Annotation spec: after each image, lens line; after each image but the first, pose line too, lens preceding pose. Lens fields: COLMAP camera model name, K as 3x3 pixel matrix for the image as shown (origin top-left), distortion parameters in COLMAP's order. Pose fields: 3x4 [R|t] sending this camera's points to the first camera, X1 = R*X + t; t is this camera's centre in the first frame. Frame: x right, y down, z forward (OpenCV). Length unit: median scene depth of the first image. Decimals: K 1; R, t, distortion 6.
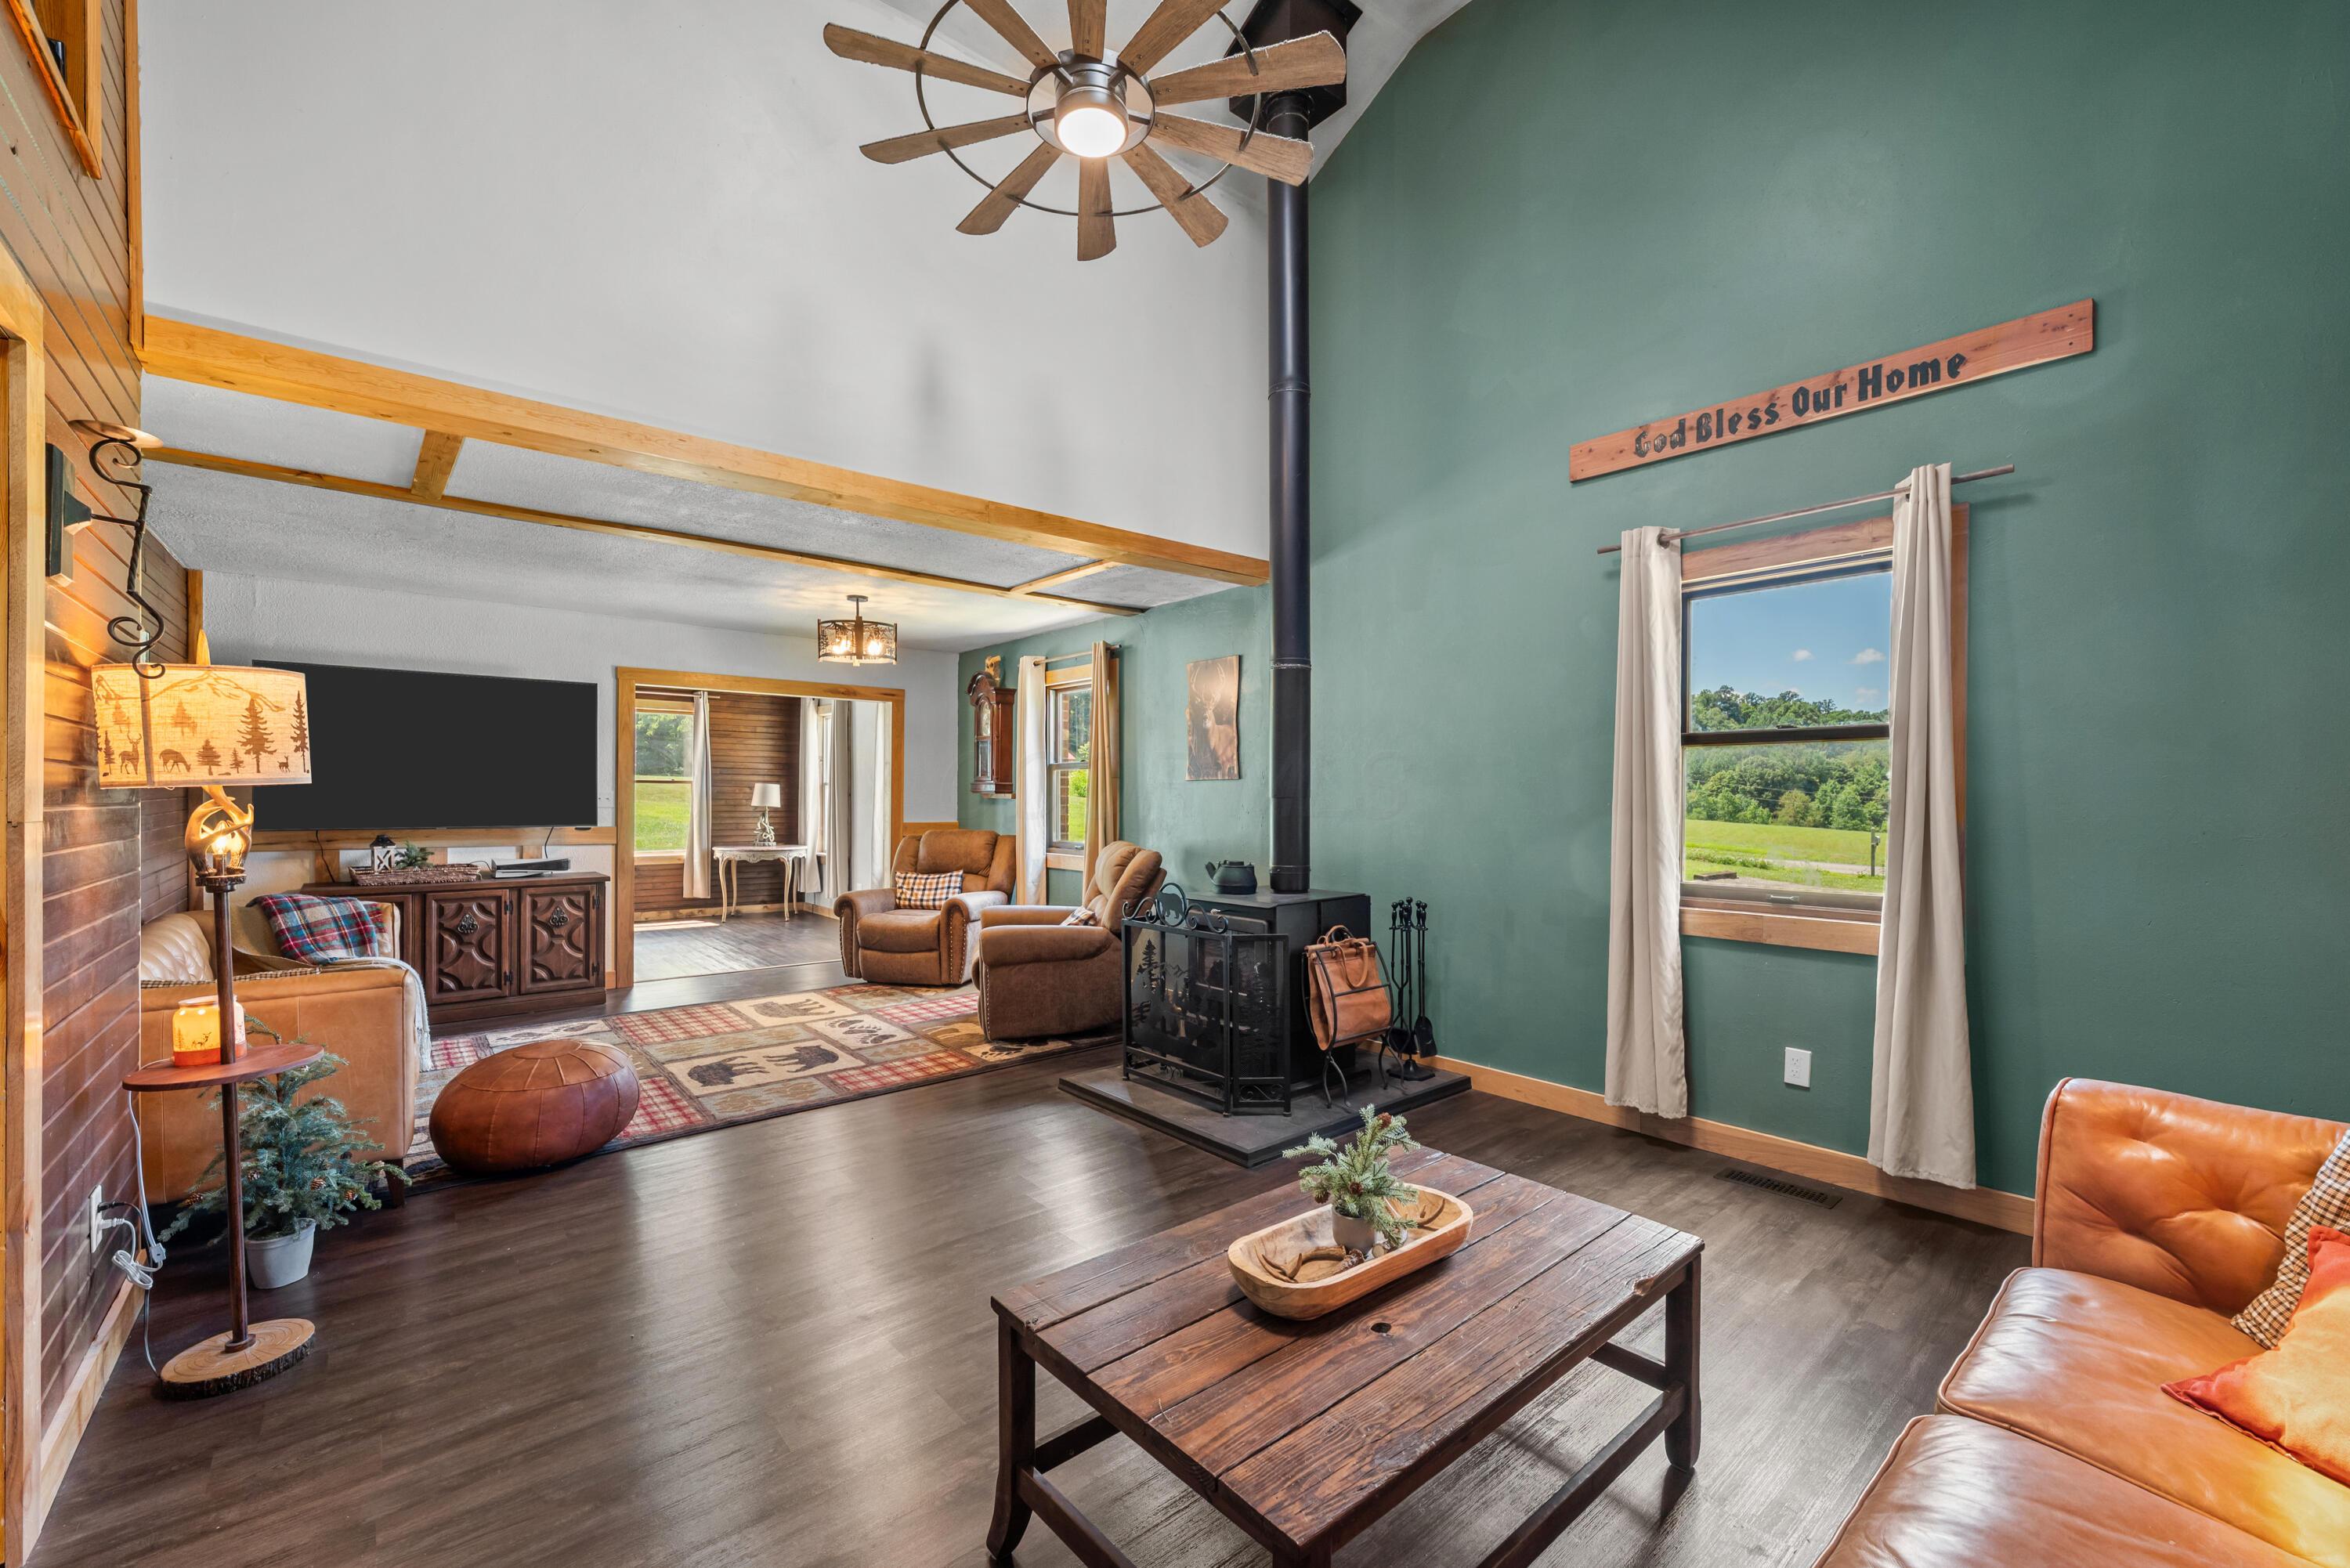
lens RADIAL K [[952.2, 0, 1171.9], [0, 952.2, 794.9], [0, 0, 1]] dist [0.002831, 0.000471]
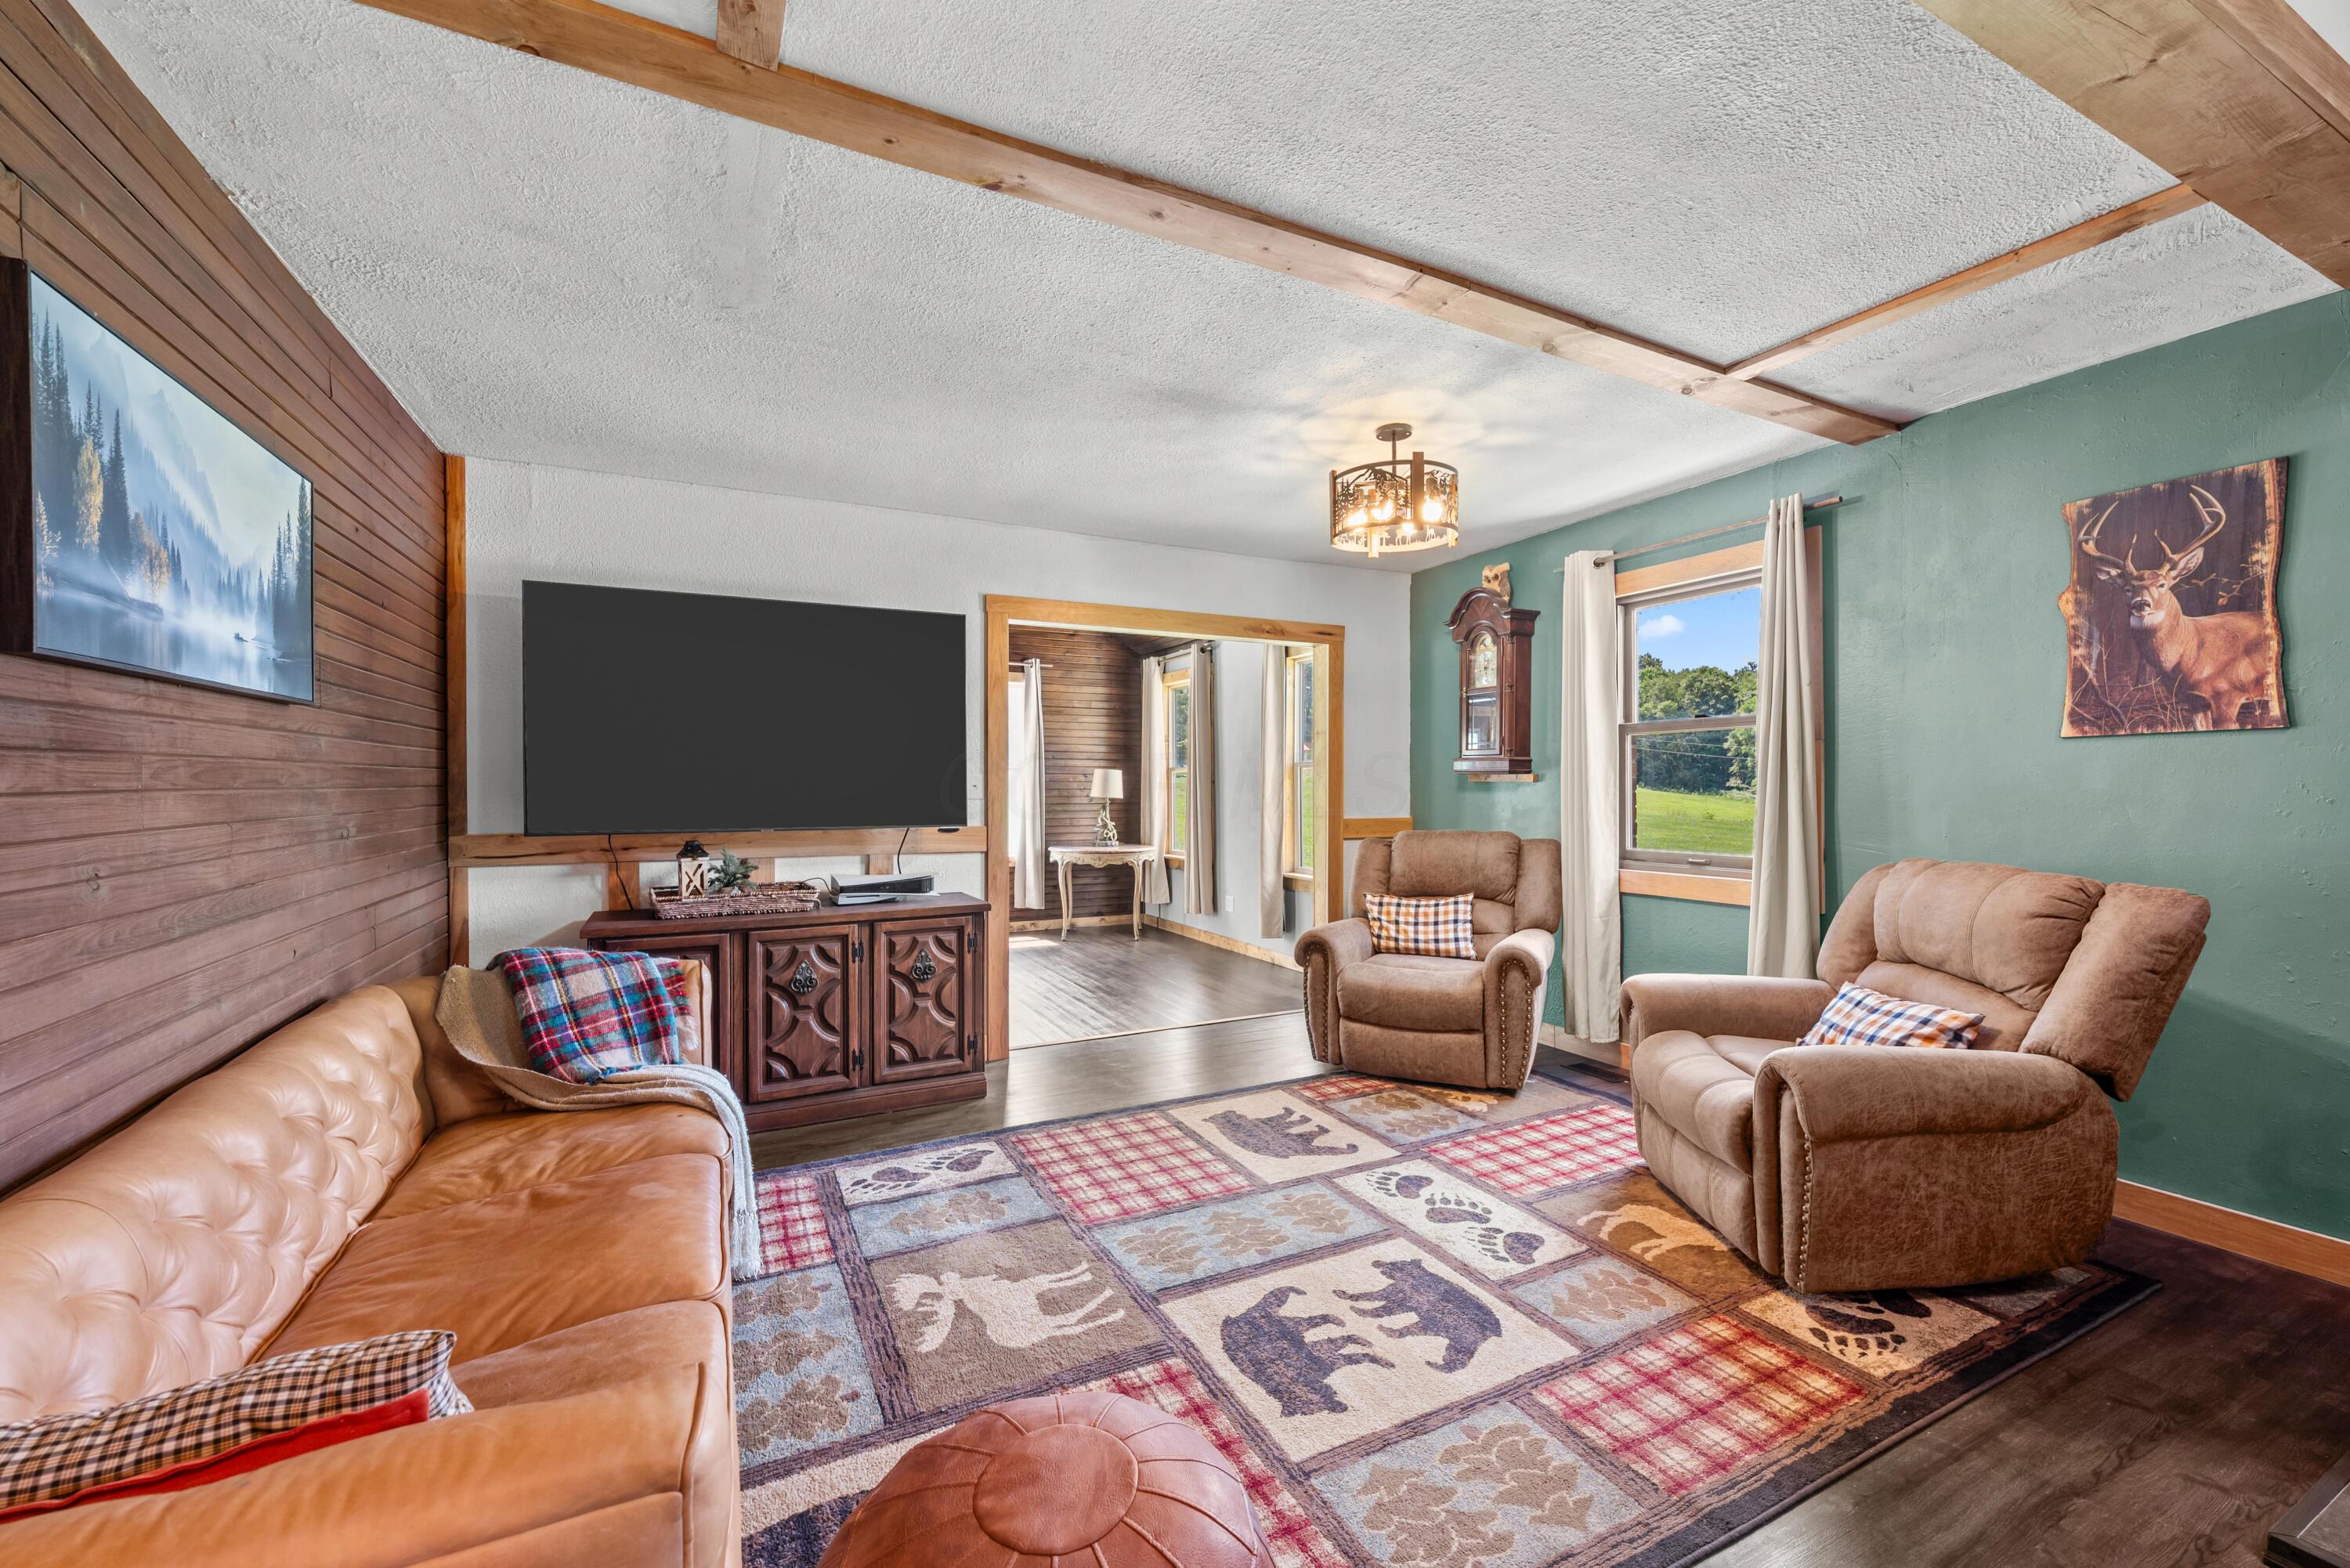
lens RADIAL K [[952.2, 0, 1181.6], [0, 952.2, 780.7], [0, 0, 1]] dist [0.002831, 0.000471]
pose [[0.972948, -0.010151, -0.230801, -0.331159], [0.008935, 0.999940, -0.006312, 0.006838], [0.230851, 0.004079, 0.972981, 0.420040]]
